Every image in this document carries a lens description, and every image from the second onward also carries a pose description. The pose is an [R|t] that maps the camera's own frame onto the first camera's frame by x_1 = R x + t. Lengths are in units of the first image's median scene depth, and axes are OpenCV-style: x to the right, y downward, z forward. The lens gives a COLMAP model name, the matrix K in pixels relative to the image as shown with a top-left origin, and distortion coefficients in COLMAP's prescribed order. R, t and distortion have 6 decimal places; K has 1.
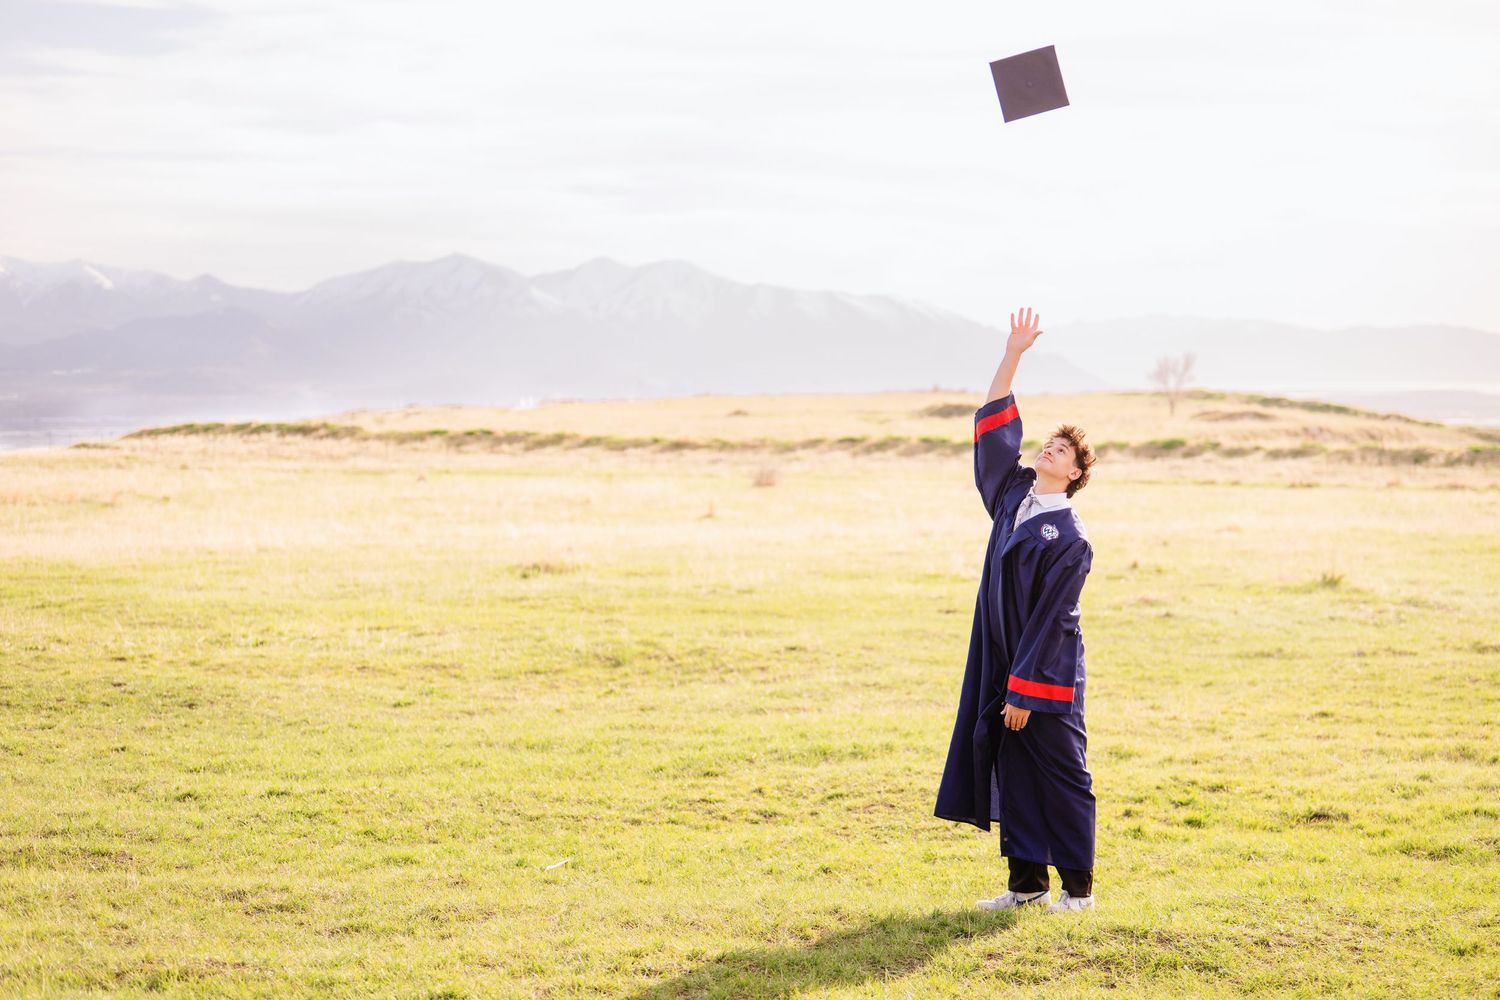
lens RADIAL K [[3003.0, 0, 750.1], [0, 3003.0, 501.1], [0, 0, 1]] dist [0.026129, 0.000000]
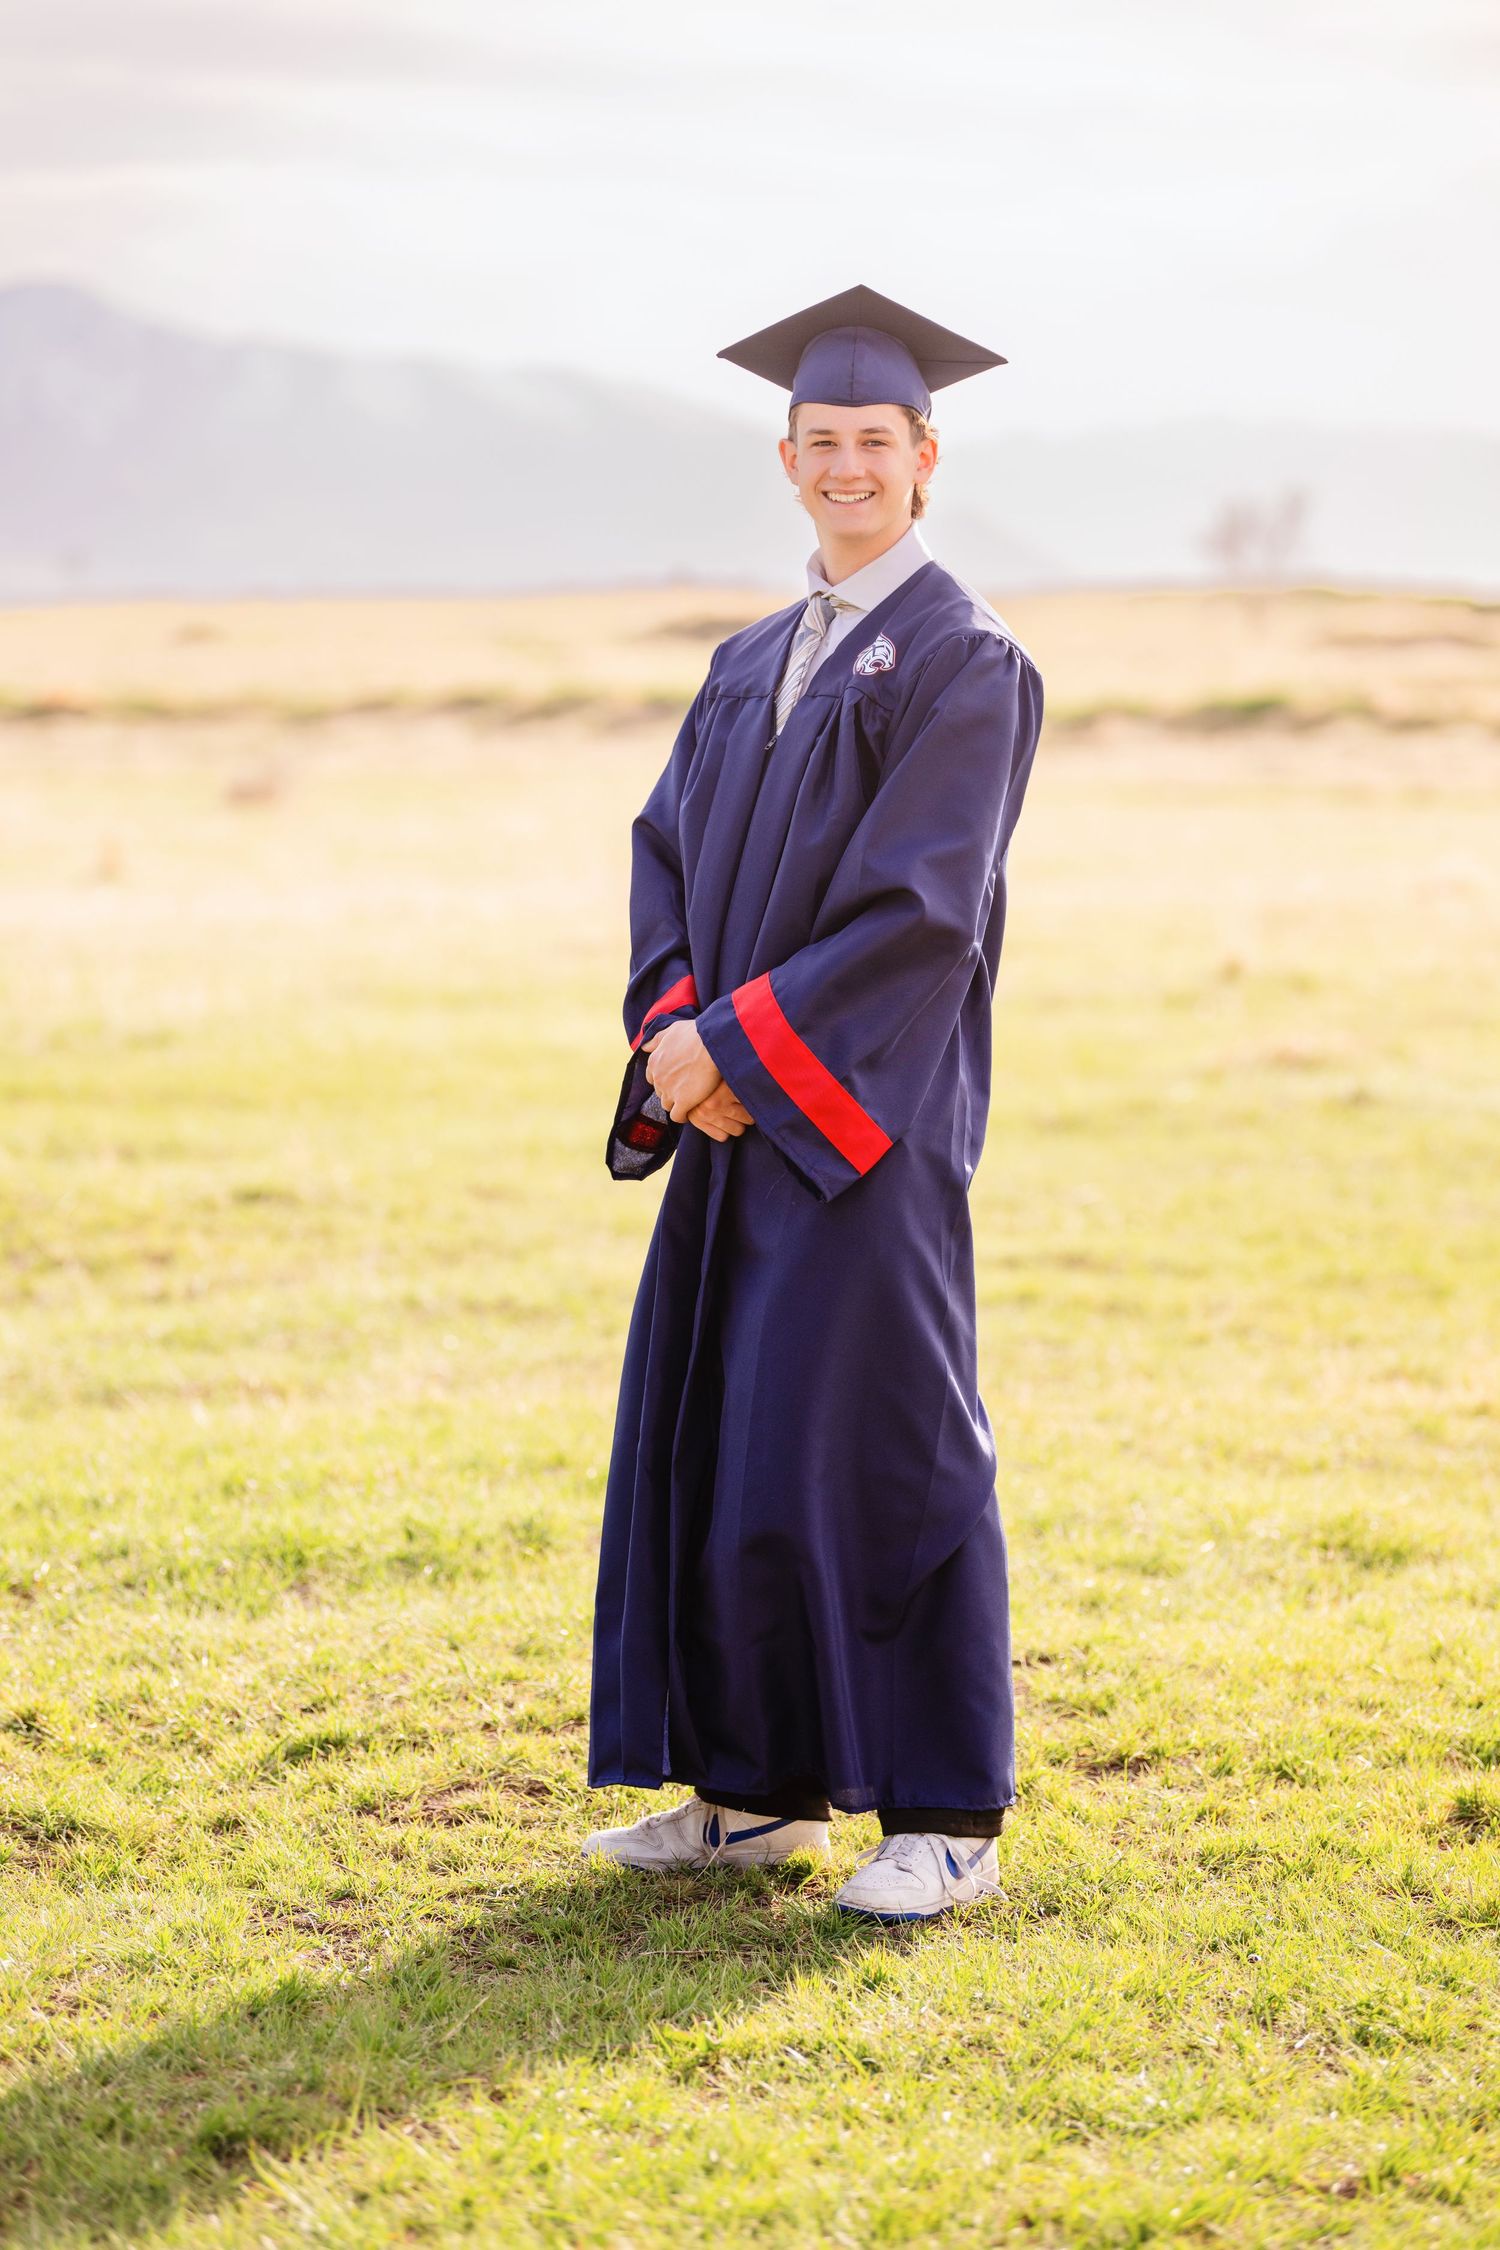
lens RADIAL K [[7167.1, 0, 751.4], [0, 7167.1, 1124.6], [0, 0, 1]] dist [0.504742, 0.000000]
pose [[0.997421, -0.004786, 0.071612, 0.014093], [0.002161, 0.999324, 0.036696, 0.014918], [-0.071739, -0.036446, 0.996757, 0.253340]]
